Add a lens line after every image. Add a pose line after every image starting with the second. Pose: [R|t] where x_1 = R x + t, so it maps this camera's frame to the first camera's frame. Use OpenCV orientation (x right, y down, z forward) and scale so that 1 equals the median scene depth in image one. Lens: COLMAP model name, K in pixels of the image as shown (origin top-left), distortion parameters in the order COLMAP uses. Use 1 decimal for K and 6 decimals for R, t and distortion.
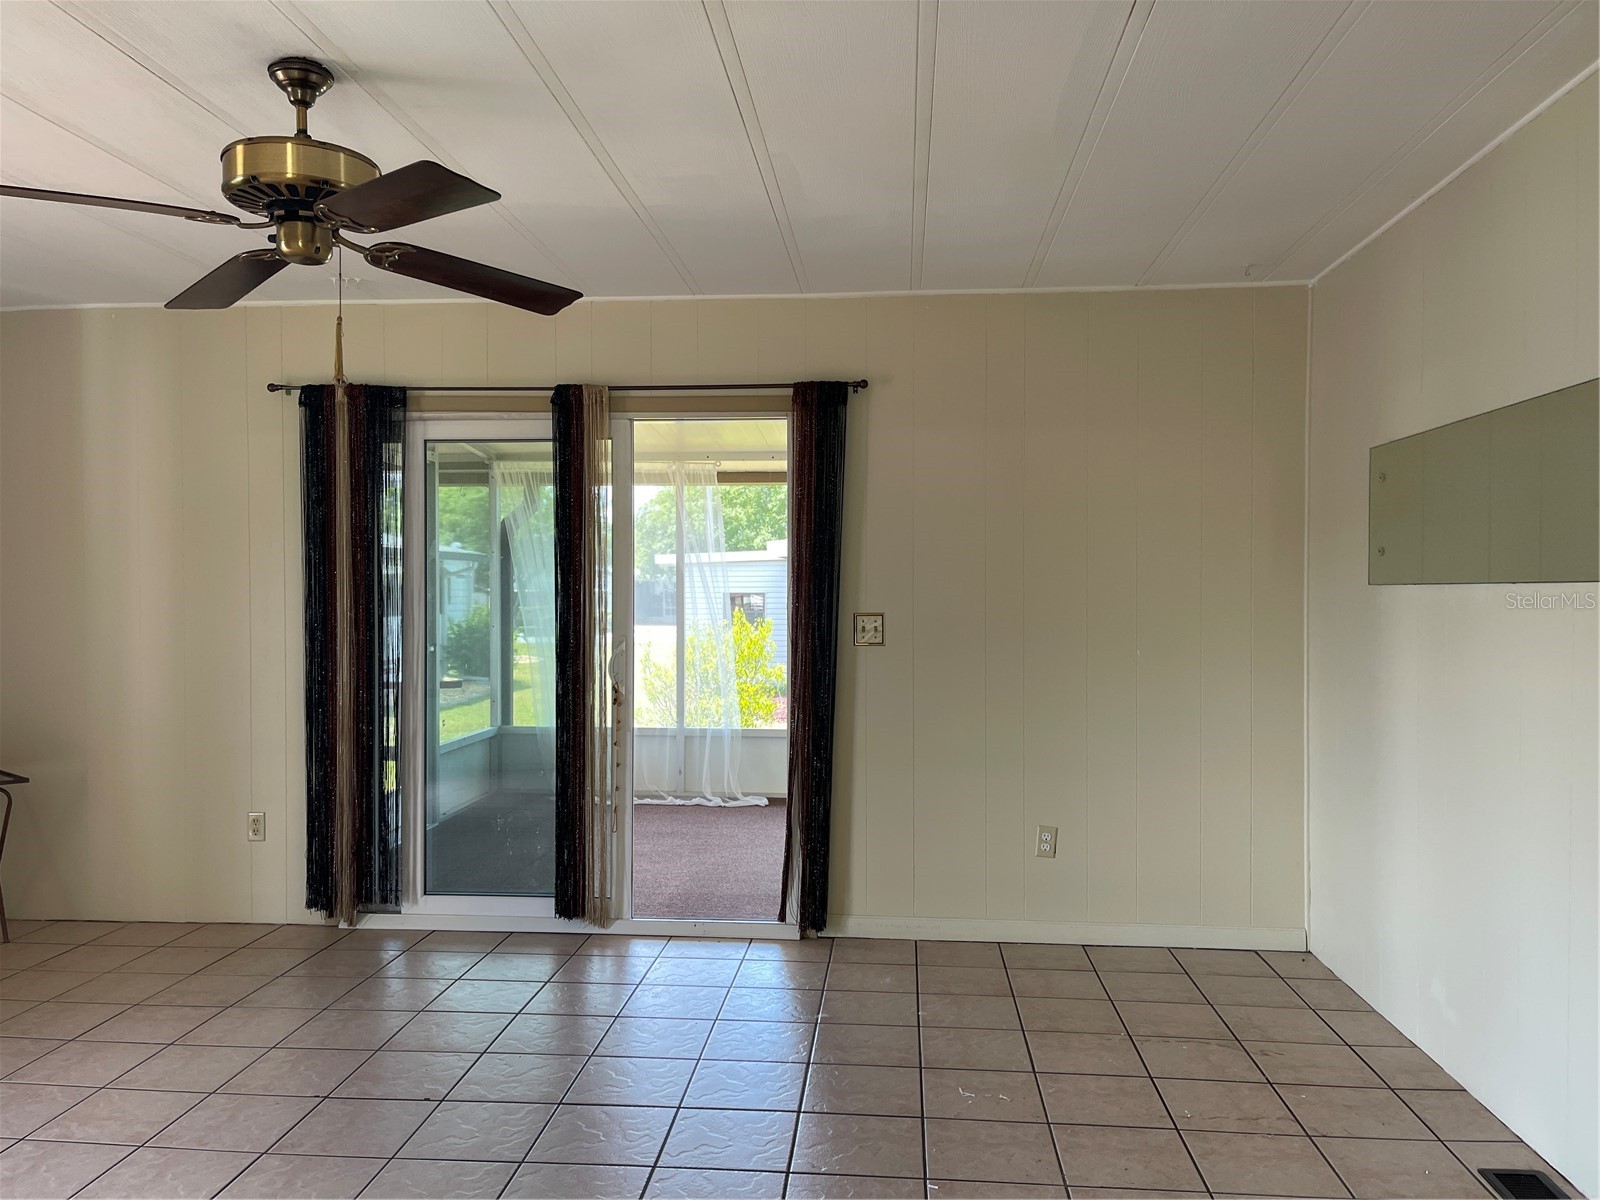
lens RADIAL K [[1202.6, 0, 797.5], [0, 1202.6, 613.5], [0, 0, 1]] dist [0.075087, -0.100294]
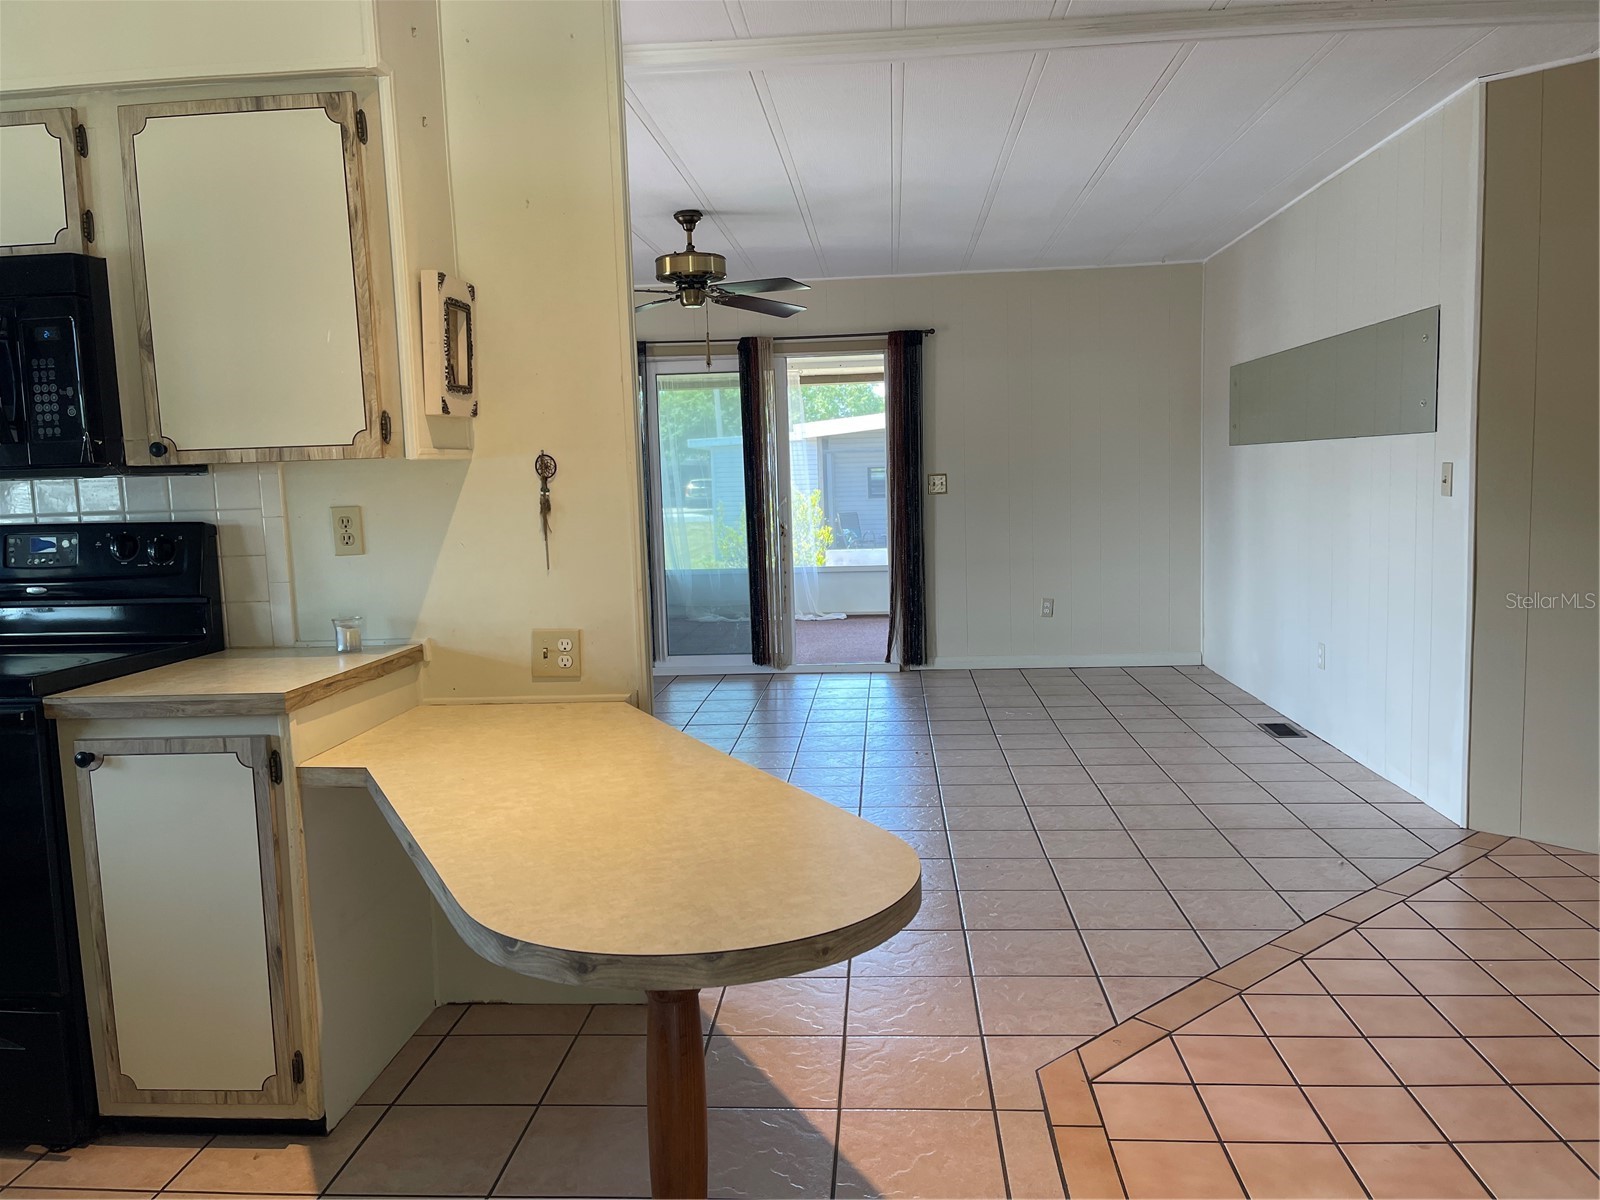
lens RADIAL K [[1202.6, 0, 798.2], [0, 1202.6, 606.6], [0, 0, 1]] dist [0.075087, -0.100294]
pose [[0.999390, -0.034200, 0.007026, -0.149324], [0.033379, 0.994913, 0.095044, 0.017880], [-0.010241, -0.094751, 0.995448, -0.651121]]
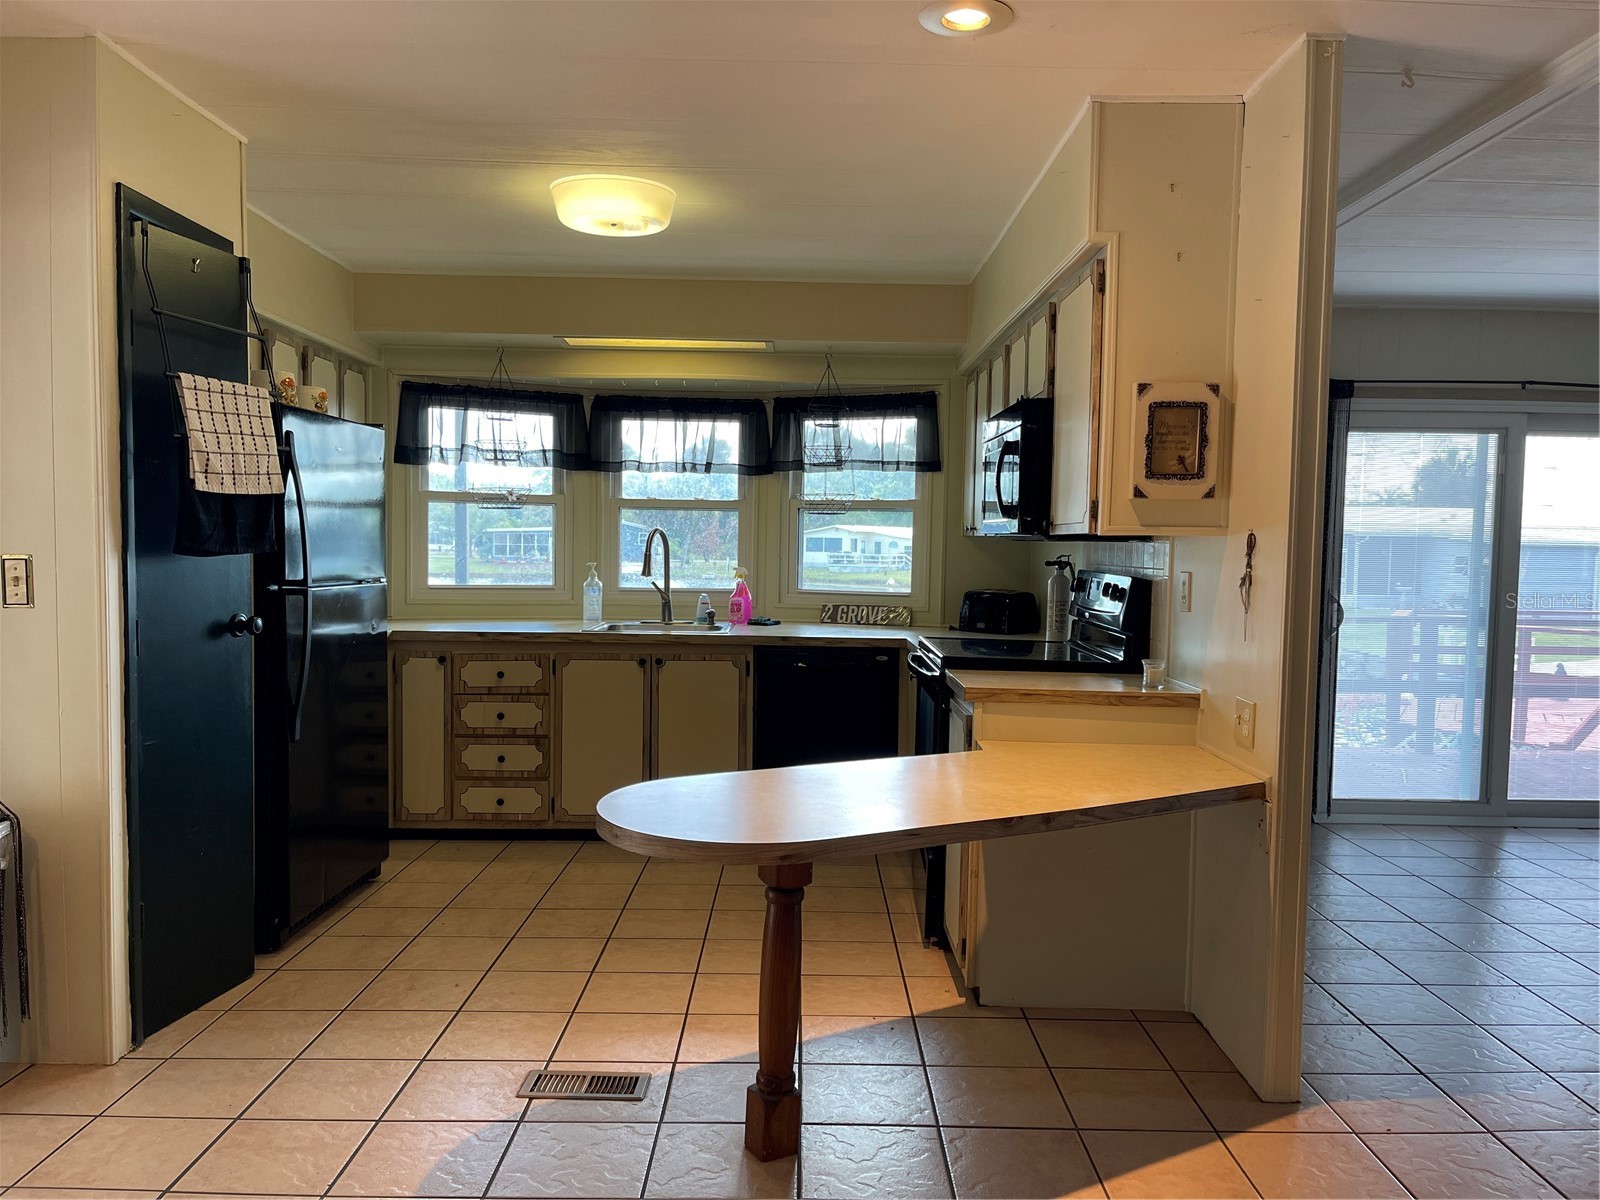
lens RADIAL K [[1202.6, 0, 807.7], [0, 1202.6, 610.9], [0, 0, 1]] dist [0.075087, -0.100294]
pose [[0.091546, 0.058307, -0.994092, 0.367187], [-0.034268, 0.997877, 0.055373, 0.008868], [0.995211, 0.028997, 0.093350, -0.322320]]
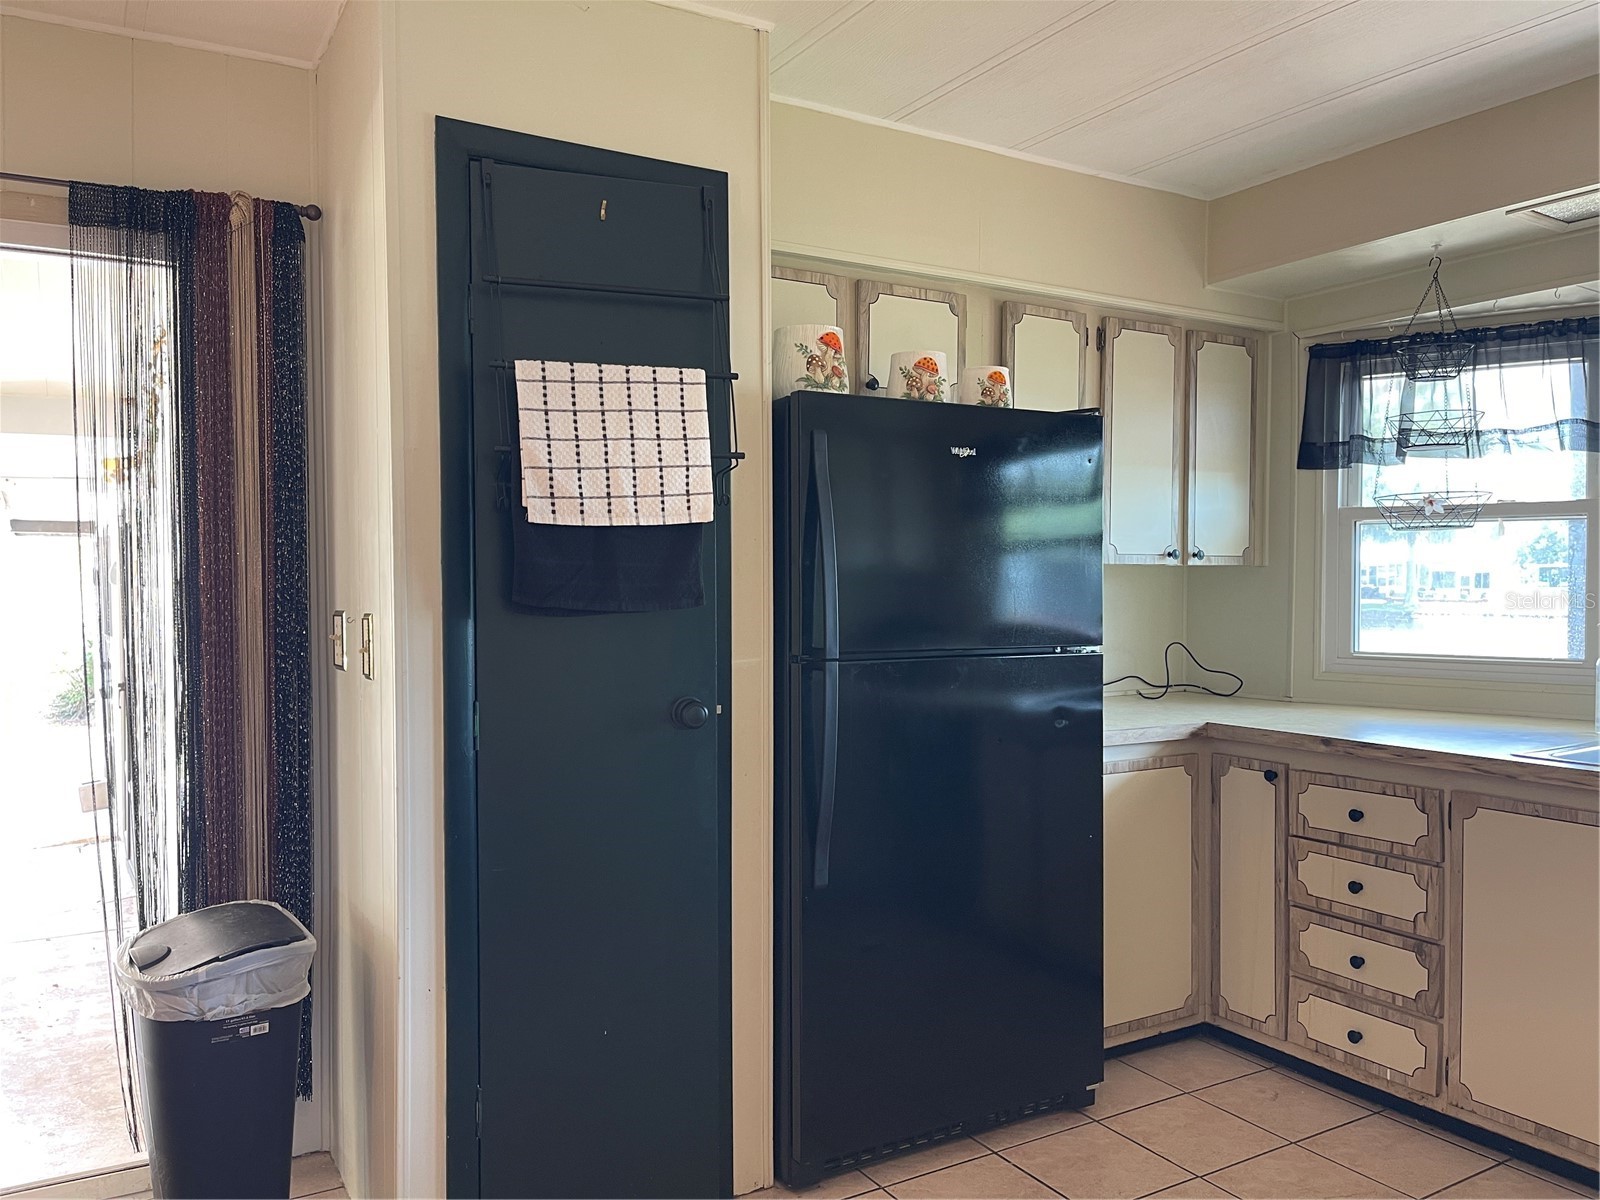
lens RADIAL K [[1202.6, 0, 789.9], [0, 1202.6, 606.5], [0, 0, 1]] dist [0.075087, -0.100294]
pose [[-0.810854, 0.017718, -0.584980, -0.150149], [-0.008292, 0.999093, 0.041755, 0.003244], [0.585189, 0.038708, -0.809973, -0.151204]]
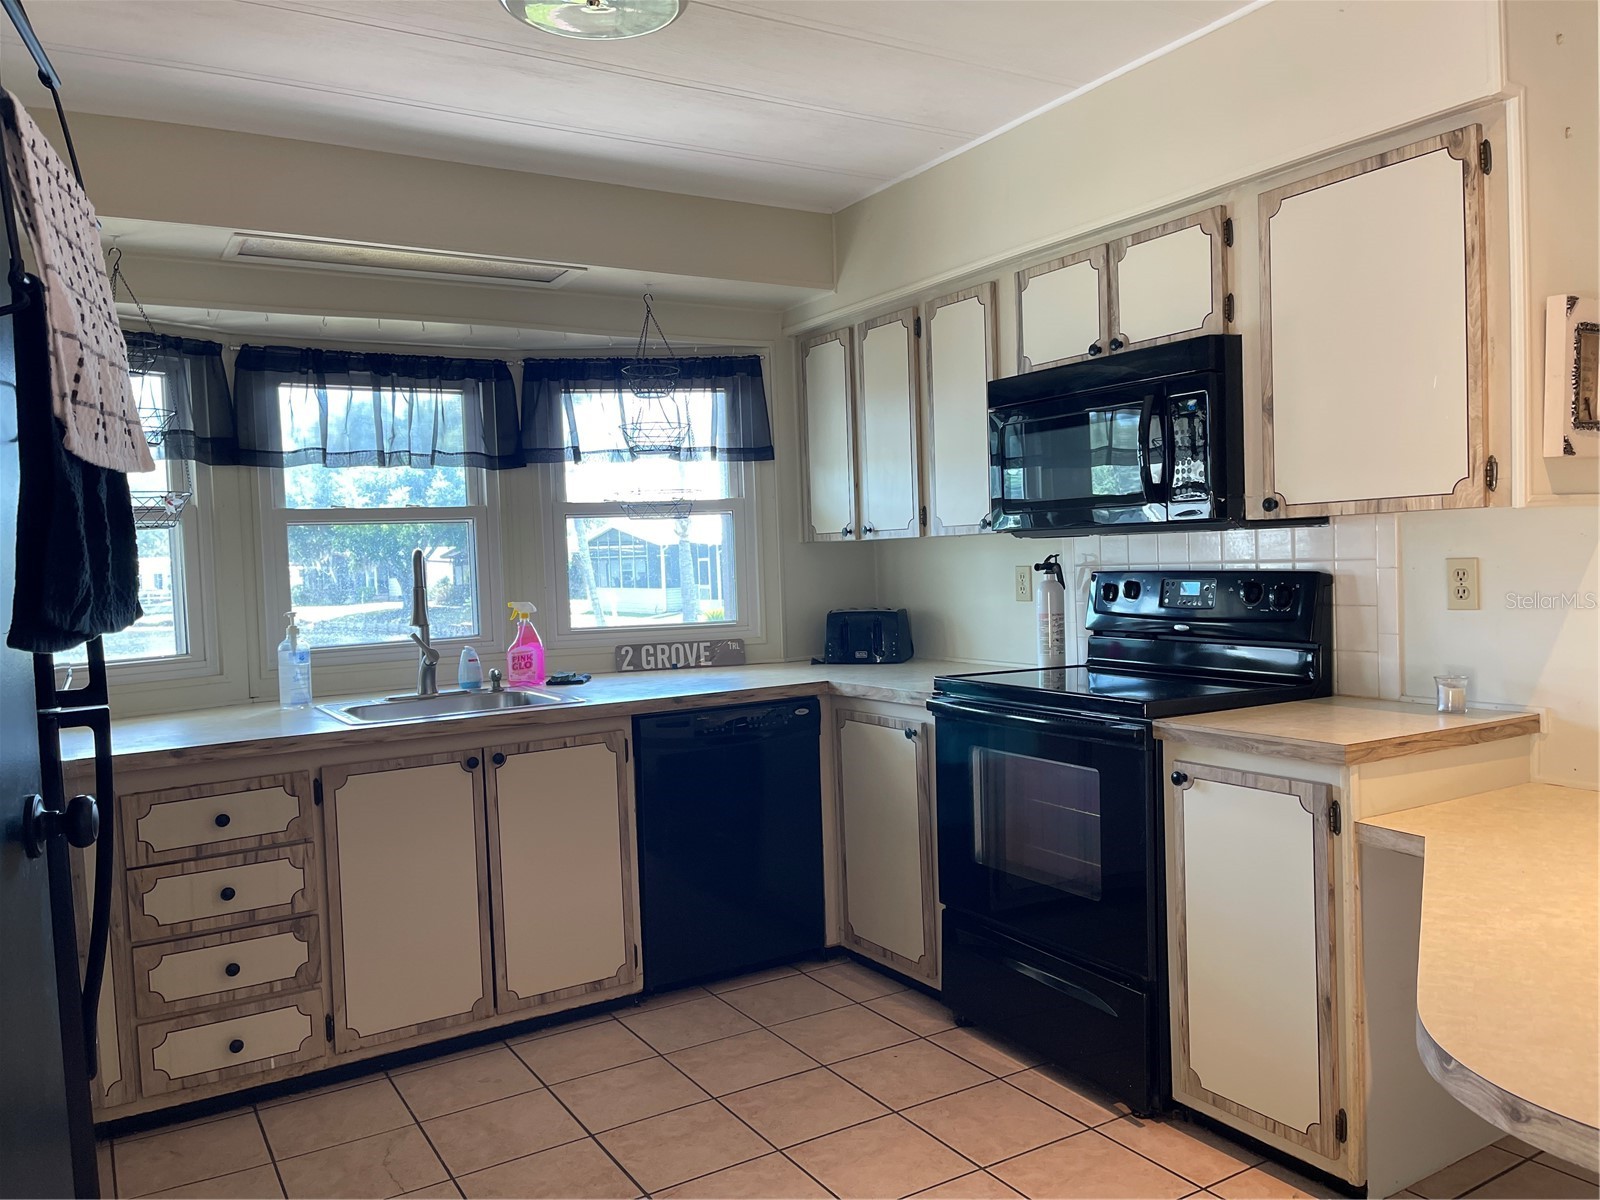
lens RADIAL K [[1202.6, 0, 805.0], [0, 1202.6, 607.5], [0, 0, 1]] dist [0.075087, -0.100294]
pose [[0.589159, 0.012798, -0.807916, -0.085710], [0.022928, 0.999207, 0.032547, 0.015642], [0.807692, -0.037699, 0.588398, -0.626523]]
